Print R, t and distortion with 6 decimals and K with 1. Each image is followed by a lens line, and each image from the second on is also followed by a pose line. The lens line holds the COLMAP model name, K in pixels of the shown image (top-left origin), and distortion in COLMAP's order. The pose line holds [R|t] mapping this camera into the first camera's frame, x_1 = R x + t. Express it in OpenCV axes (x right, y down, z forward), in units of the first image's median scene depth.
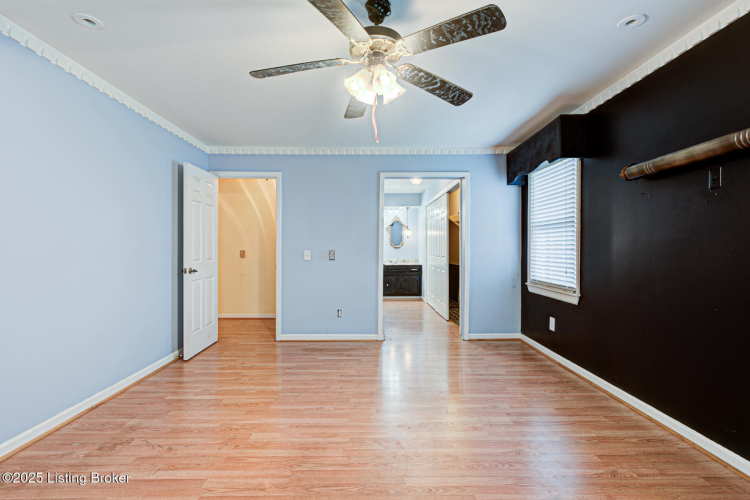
lens RADIAL K [[369.3, 0, 360.0], [0, 369.3, 248.7], [0, 0, 1]] dist [0.000303, -0.000005]
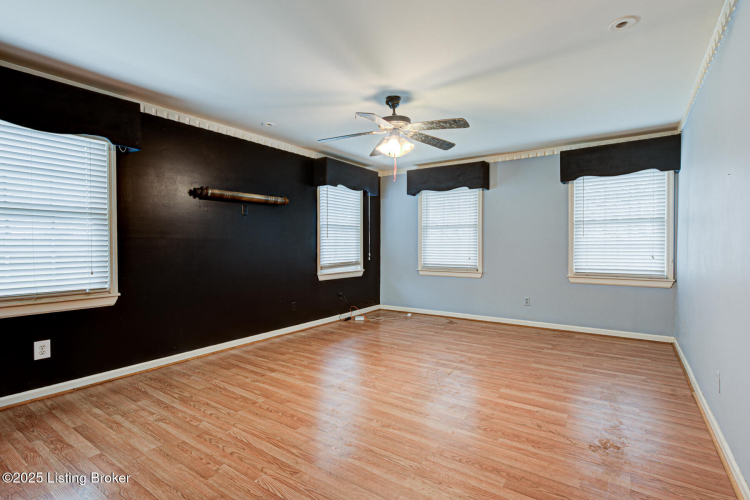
lens RADIAL K [[369.3, 0, 360.0], [0, 369.3, 248.7], [0, 0, 1]] dist [0.000303, -0.000005]
pose [[-0.820660, -0.006278, 0.571382, -0.571013], [0.001752, 0.999907, 0.013503, -0.000862], [-0.571414, 0.012083, -0.820573, 1.788883]]
